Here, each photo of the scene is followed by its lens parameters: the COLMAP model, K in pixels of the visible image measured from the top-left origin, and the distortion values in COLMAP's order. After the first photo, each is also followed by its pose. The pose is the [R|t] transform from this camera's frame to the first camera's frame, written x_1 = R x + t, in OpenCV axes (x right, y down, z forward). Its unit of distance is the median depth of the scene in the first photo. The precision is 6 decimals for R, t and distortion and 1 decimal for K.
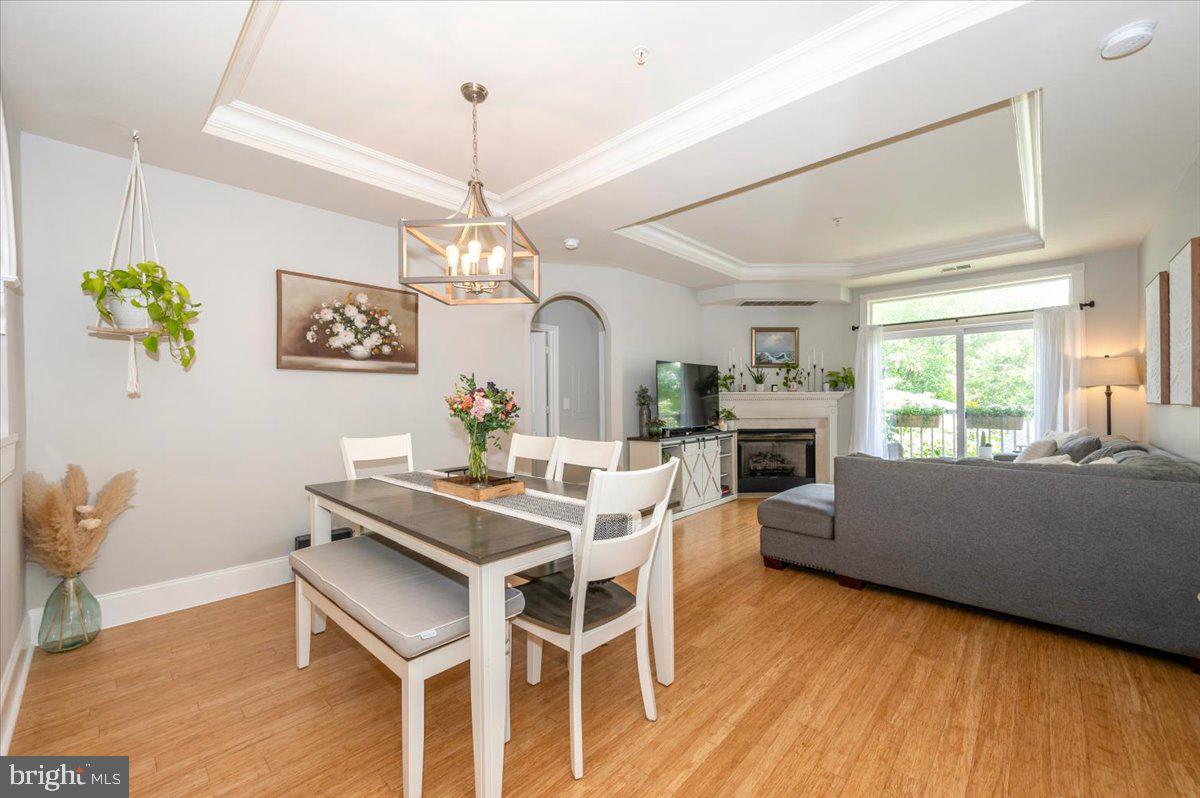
lens RADIAL K [[470.6, 0, 593.9], [0, 470.6, 403.3], [0, 0, 1]] dist [-0.003195, -0.000704]
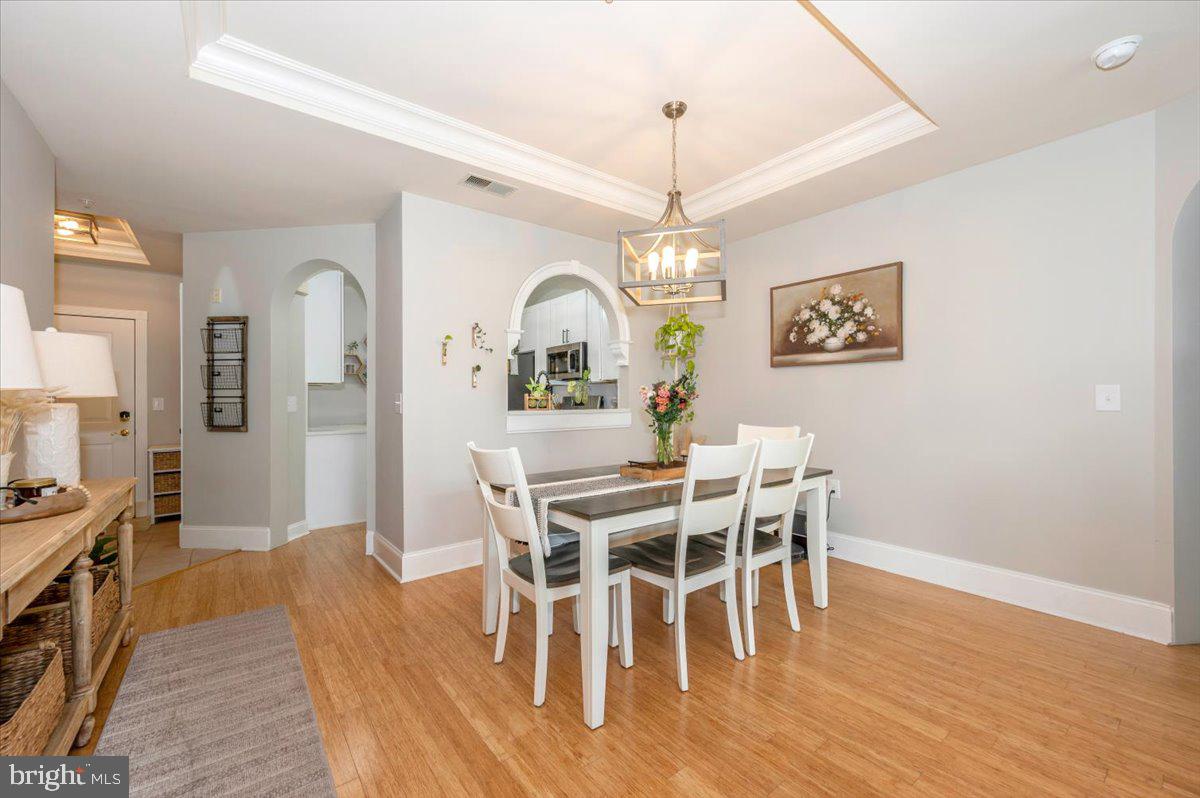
lens RADIAL K [[470.6, 0, 597.8], [0, 470.6, 400.8], [0, 0, 1]] dist [-0.003195, -0.000704]
pose [[-0.149408, 0.011493, -0.988709, 0.377743], [-0.000885, 0.999930, 0.011757, 0.000413], [0.988775, 0.002631, -0.149387, 0.436011]]
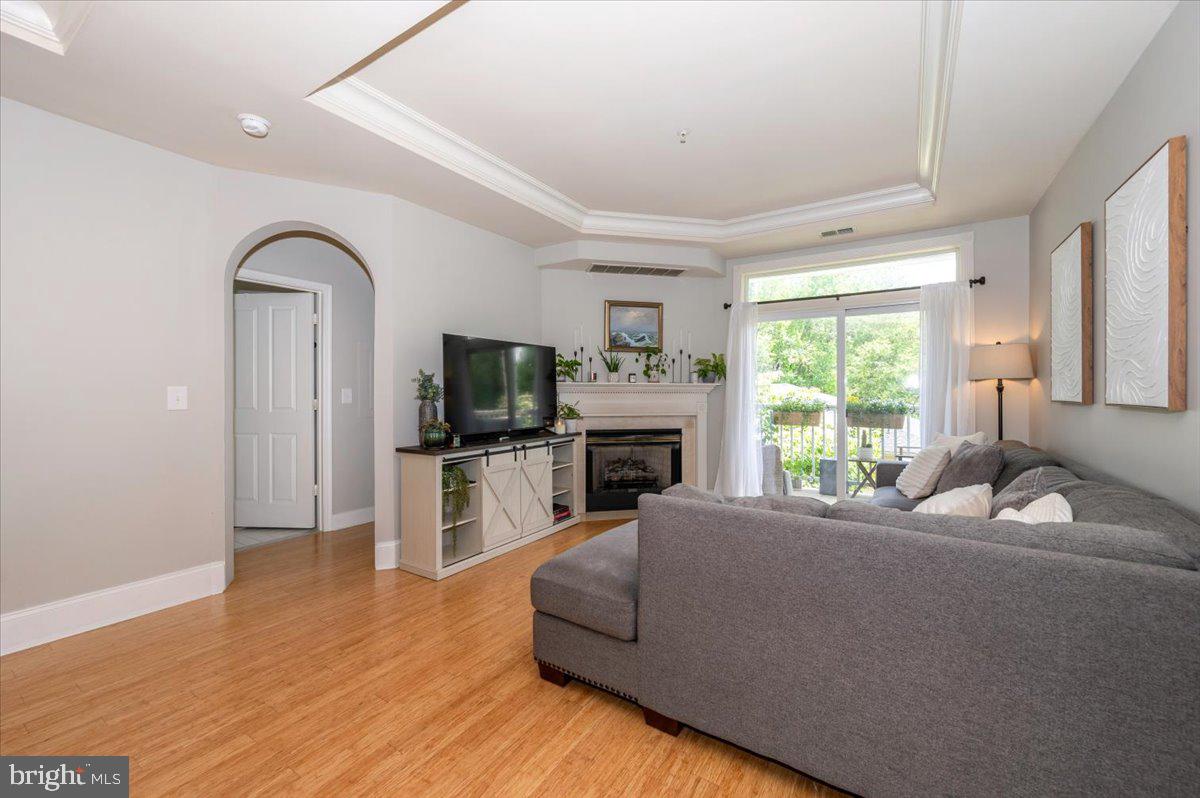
lens RADIAL K [[470.6, 0, 604.1], [0, 470.6, 394.4], [0, 0, 1]] dist [-0.003195, -0.000704]
pose [[0.981450, 0.007206, 0.191584, 0.223009], [-0.007081, 0.999974, -0.001337, -0.003885], [-0.191589, -0.000044, 0.981475, 0.280409]]
